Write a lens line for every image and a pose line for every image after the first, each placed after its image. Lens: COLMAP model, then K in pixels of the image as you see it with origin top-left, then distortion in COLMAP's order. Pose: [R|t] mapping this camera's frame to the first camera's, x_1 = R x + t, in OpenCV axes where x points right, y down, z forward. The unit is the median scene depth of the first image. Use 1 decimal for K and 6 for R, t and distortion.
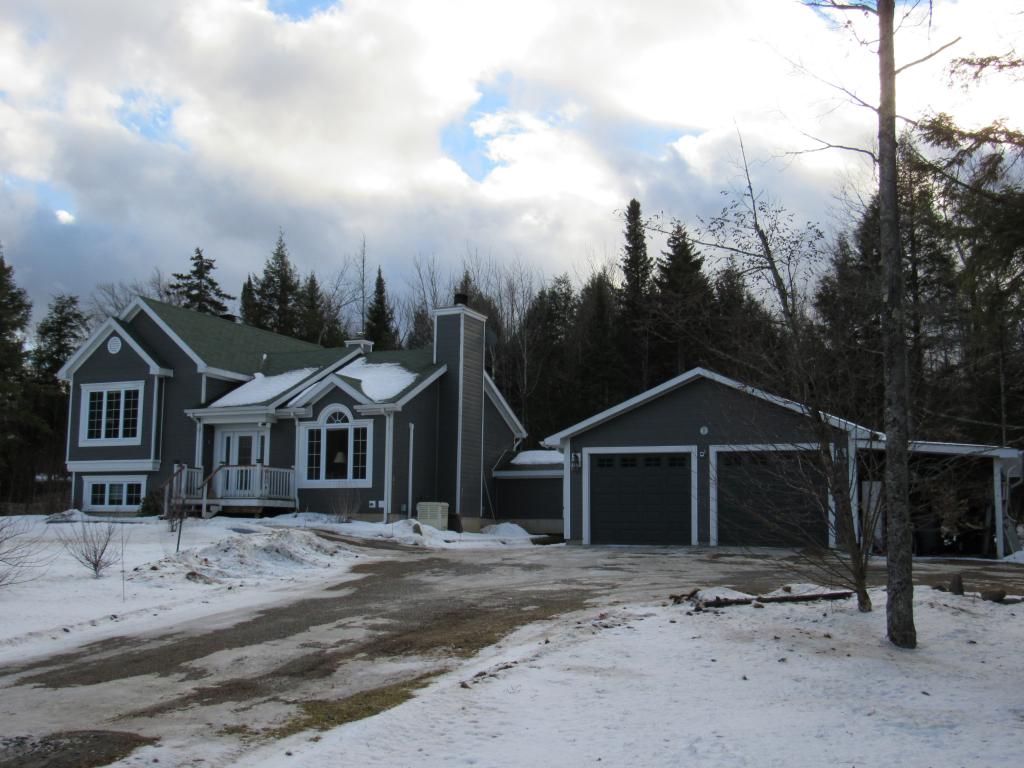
lens RADIAL K [[1160.2, 0, 513.9], [0, 1160.2, 391.7], [0, 0, 1]] dist [-0.070583, 0.000000]
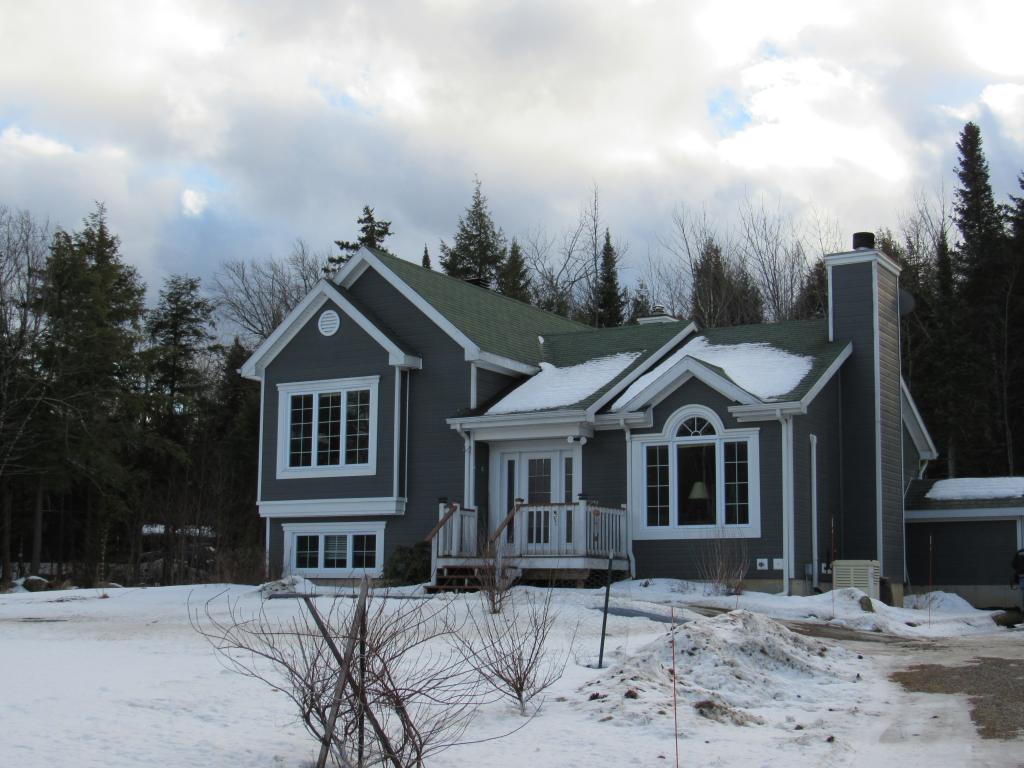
lens RADIAL K [[1504.8, 0, 510.9], [0, 1504.8, 378.6], [0, 0, 1]] dist [-0.080944, 0.000000]
pose [[0.992745, -0.017459, -0.118962, -0.145063], [0.014507, 0.999566, -0.025629, 0.014756], [0.119357, 0.023717, 0.992568, 0.166078]]
